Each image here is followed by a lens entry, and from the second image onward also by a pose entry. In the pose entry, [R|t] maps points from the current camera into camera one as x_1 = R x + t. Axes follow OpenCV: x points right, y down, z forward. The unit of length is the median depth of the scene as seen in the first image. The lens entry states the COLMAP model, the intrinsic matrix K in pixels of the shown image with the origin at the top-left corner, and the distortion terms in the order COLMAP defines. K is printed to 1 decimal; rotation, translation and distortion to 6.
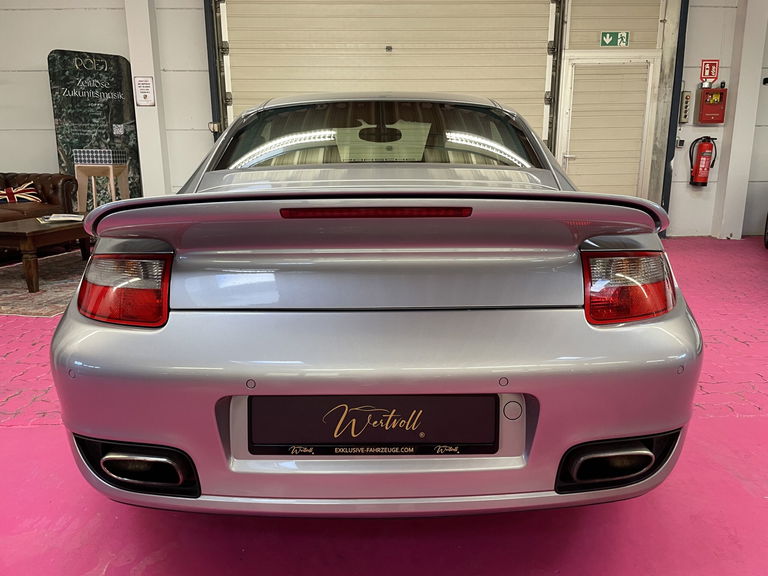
lens RADIAL K [[590.0, 0, 384.0], [0, 590.0, 288.0], [0, 0, 1]] dist [0.091331, -0.119073]
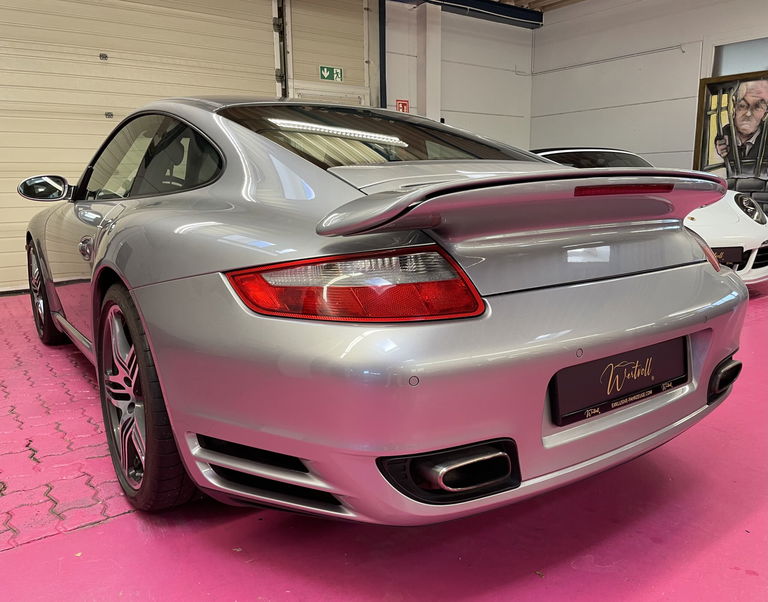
lens RADIAL K [[653.6, 0, 384.0], [0, 653.6, 301.0], [0, 0, 1]] dist [0.005855, -0.008975]
pose [[0.796141, -0.106549, 0.595656, -1.092322], [0.142115, 0.989766, -0.012902, 0.034238], [-0.588185, 0.094924, 0.803136, 0.243917]]
